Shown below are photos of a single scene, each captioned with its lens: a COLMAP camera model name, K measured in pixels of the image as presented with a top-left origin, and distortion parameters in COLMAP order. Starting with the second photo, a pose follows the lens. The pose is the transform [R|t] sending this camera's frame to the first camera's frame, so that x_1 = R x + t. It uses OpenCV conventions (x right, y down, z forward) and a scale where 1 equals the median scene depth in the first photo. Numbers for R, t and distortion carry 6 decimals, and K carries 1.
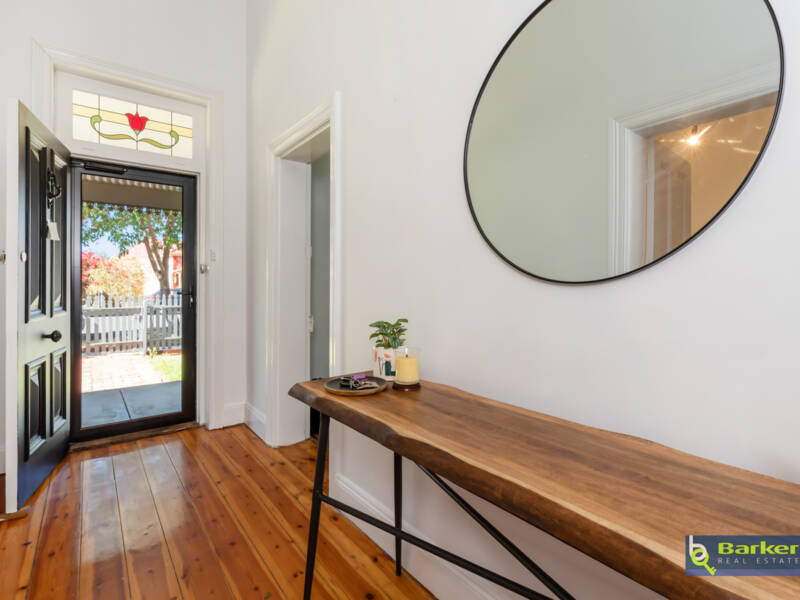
lens RADIAL K [[427.0, 0, 404.9], [0, 427.0, 292.8], [0, 0, 1]] dist [-0.001156, 0.000323]
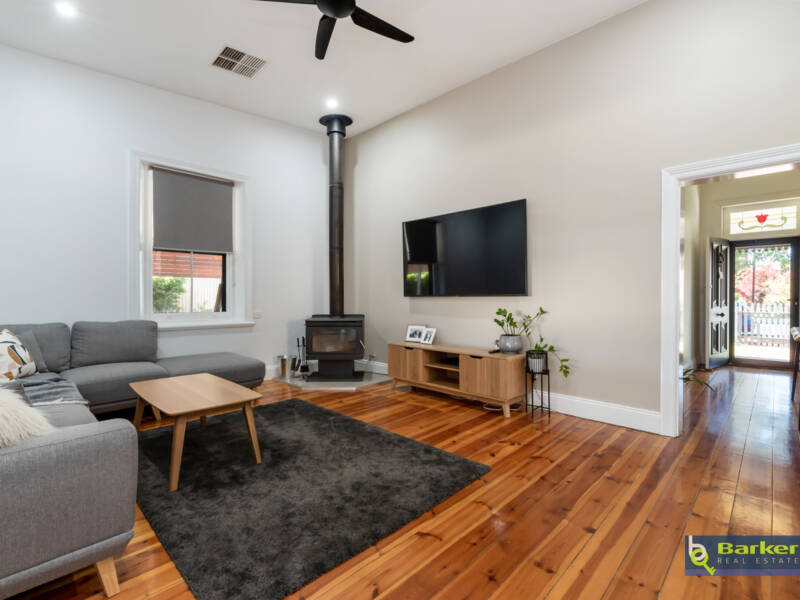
lens RADIAL K [[387.9, 0, 399.6], [0, 387.9, 293.4], [0, 0, 1]] dist [-0.000435, 0.001777]
pose [[0.167456, -0.015007, -0.985765, 1.181207], [-0.008501, 0.999825, -0.016666, 0.022994], [0.985843, 0.011171, 0.167299, -1.333177]]
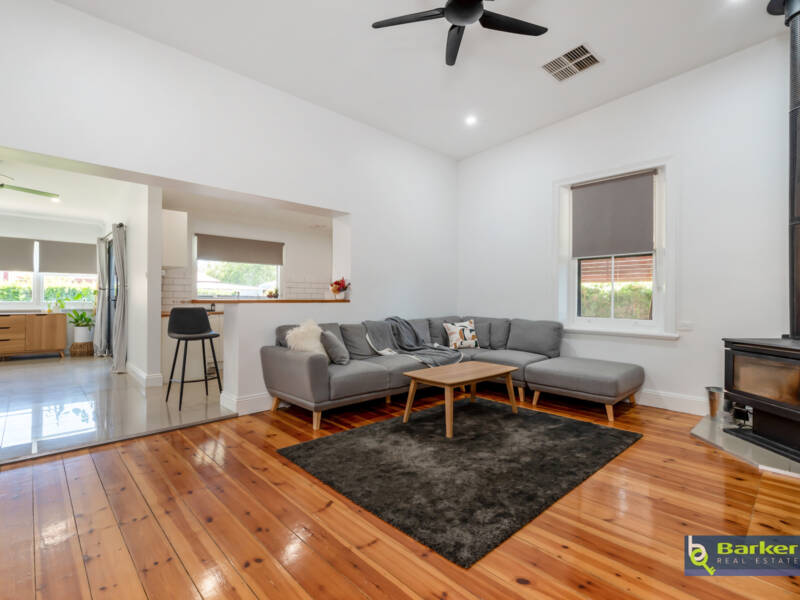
lens RADIAL K [[387.9, 0, 394.1], [0, 387.9, 298.5], [0, 0, 1]] dist [-0.000435, 0.001777]
pose [[-0.992497, -0.017315, -0.121035, -1.528844], [-0.018319, 0.999806, 0.007191, -0.046067], [0.120887, 0.009354, -0.992622, 2.387981]]
